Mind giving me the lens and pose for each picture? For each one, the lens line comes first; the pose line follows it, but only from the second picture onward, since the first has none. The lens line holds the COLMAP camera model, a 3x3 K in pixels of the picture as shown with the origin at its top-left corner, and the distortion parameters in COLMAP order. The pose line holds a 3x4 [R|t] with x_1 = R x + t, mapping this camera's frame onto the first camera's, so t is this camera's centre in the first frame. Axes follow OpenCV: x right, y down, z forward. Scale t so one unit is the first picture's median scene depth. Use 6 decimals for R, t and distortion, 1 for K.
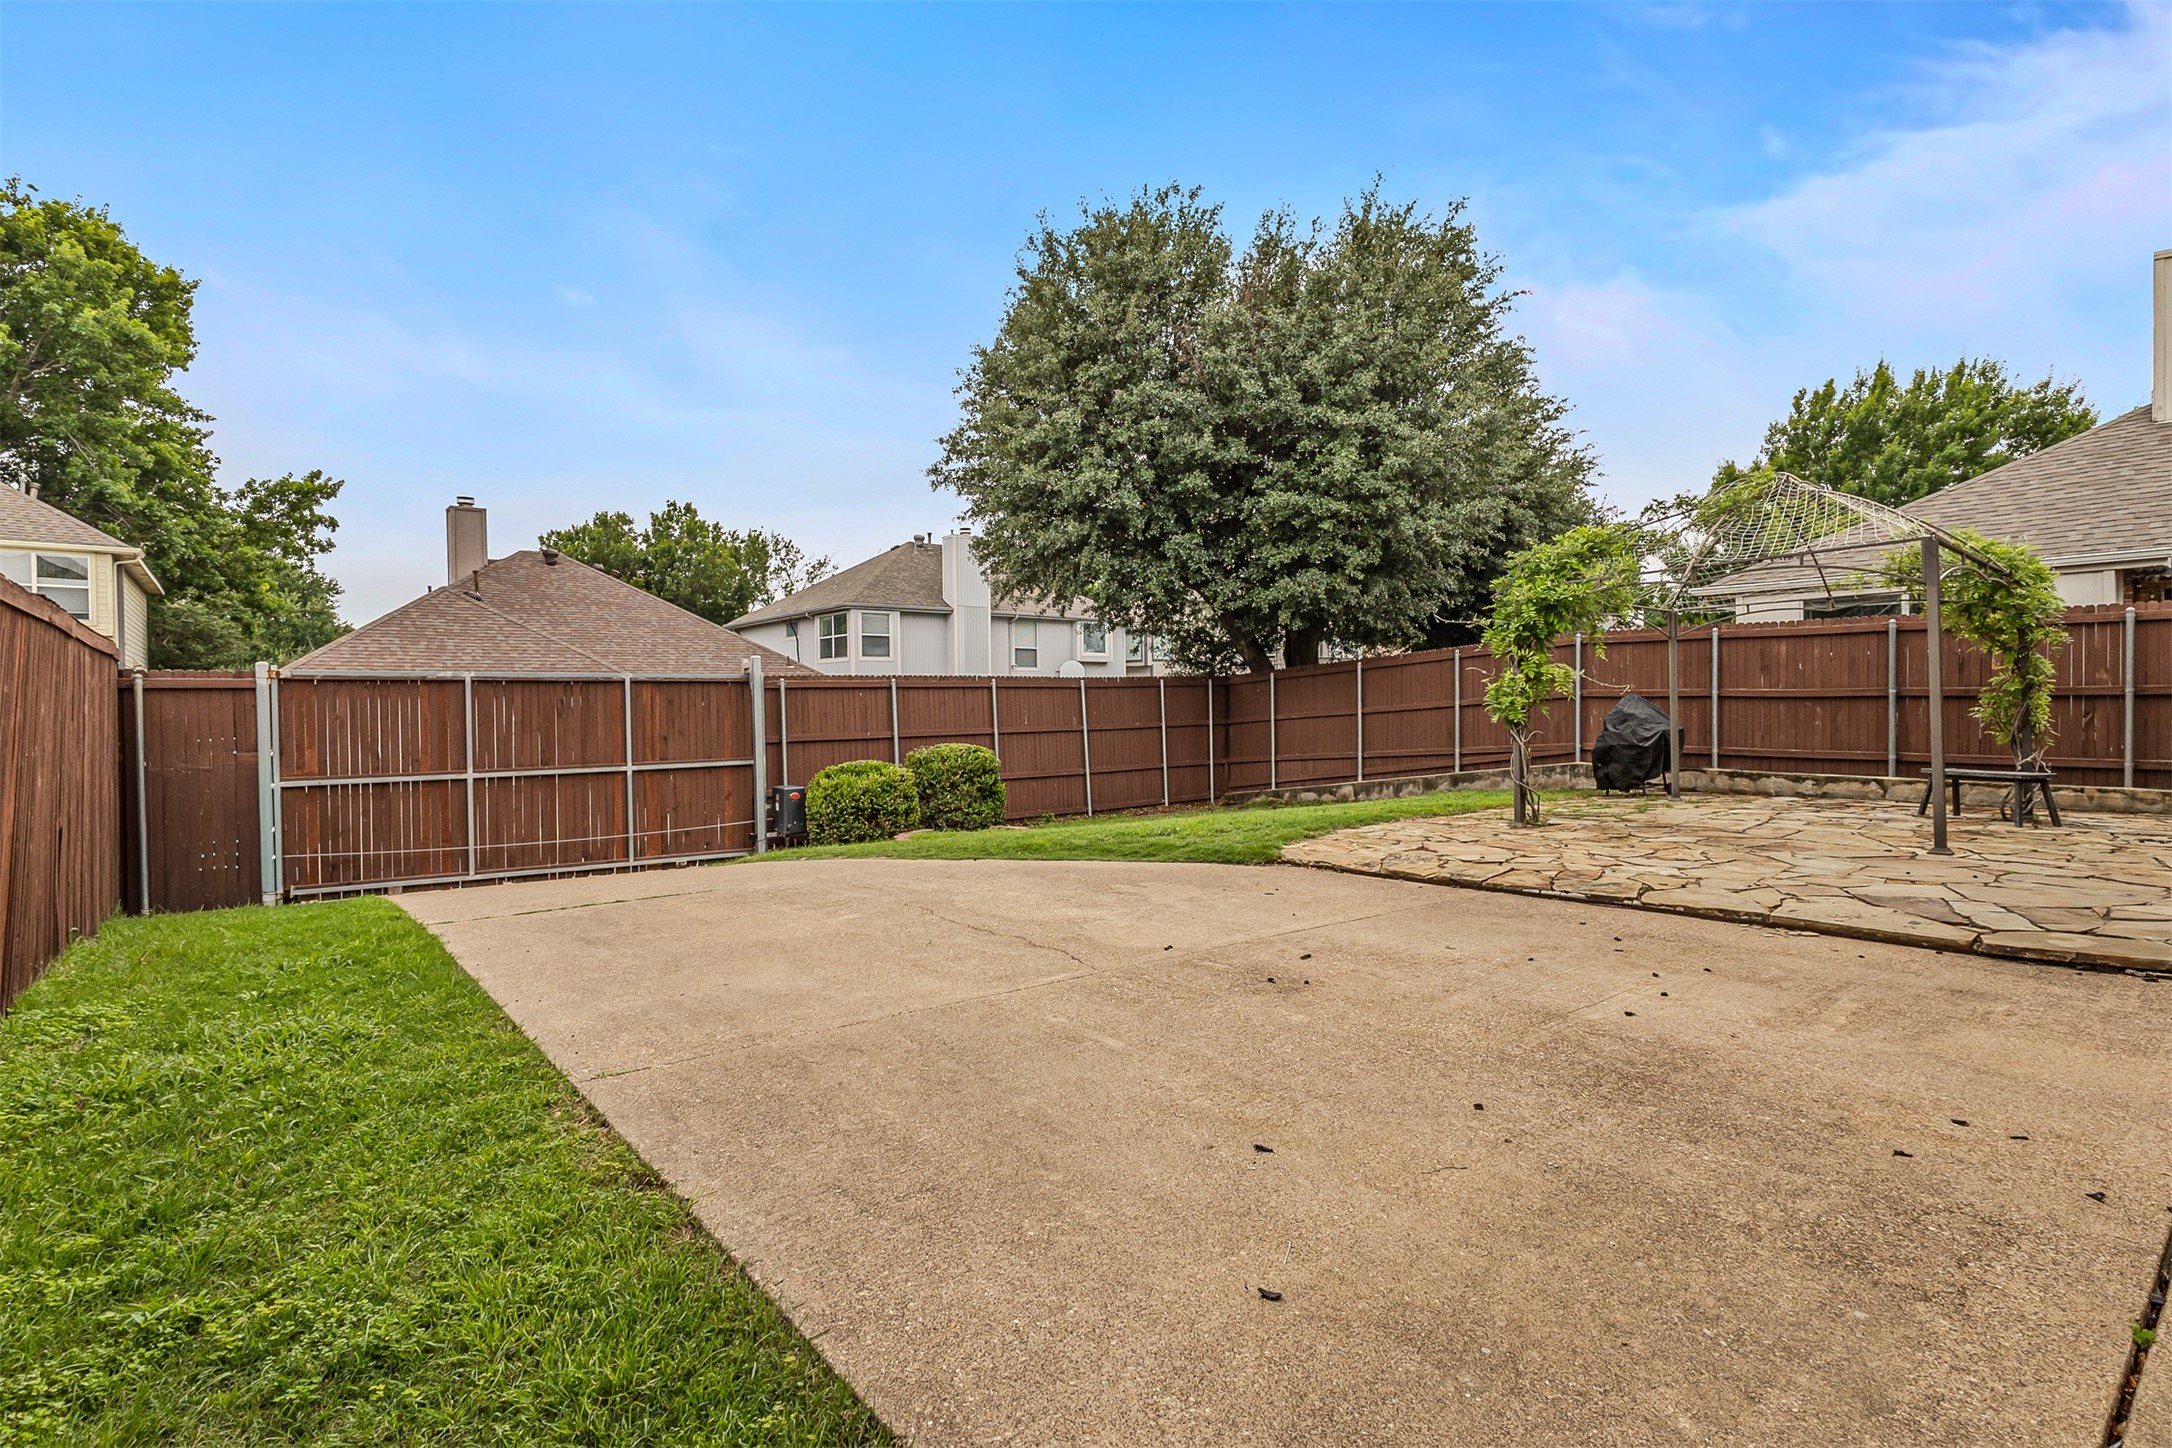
lens RADIAL K [[1041.2, 0, 1082.4], [0, 1041.2, 718.8], [0, 0, 1]] dist [0.004770, -0.005221]
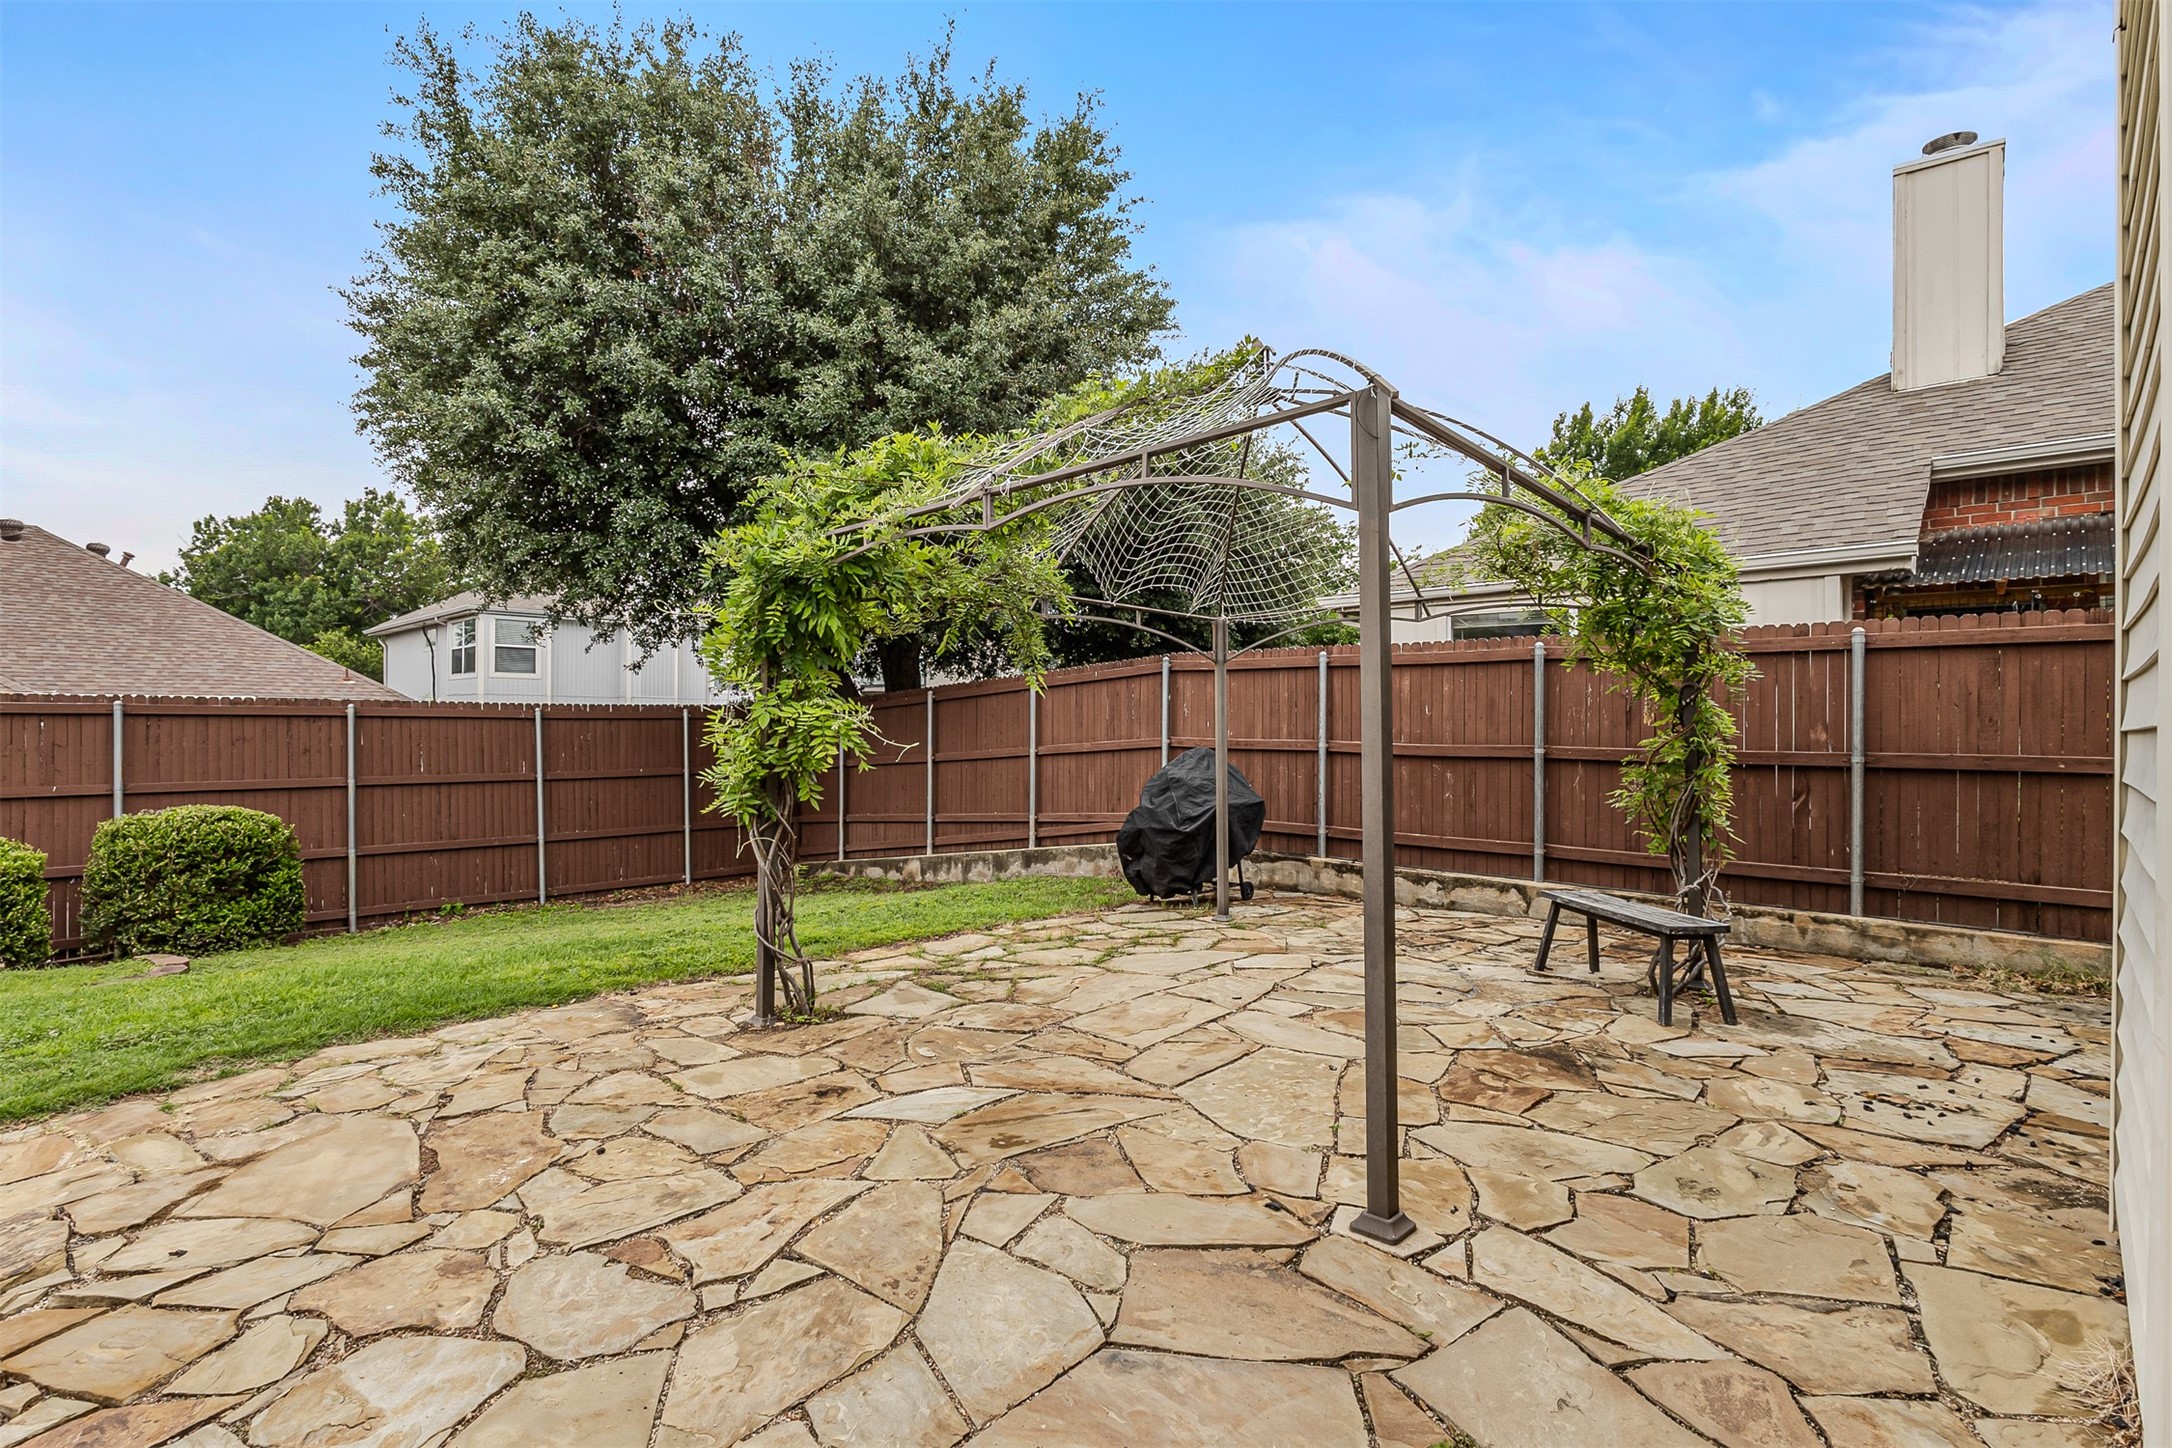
lens RADIAL K [[1041.2, 0, 1085.9], [0, 1041.2, 721.7], [0, 0, 1]] dist [0.004770, -0.005221]
pose [[0.990330, 0.018187, 0.137536, 0.367998], [-0.014959, 0.999589, -0.024468, -0.022629], [-0.137924, 0.022174, 0.990195, 0.354184]]
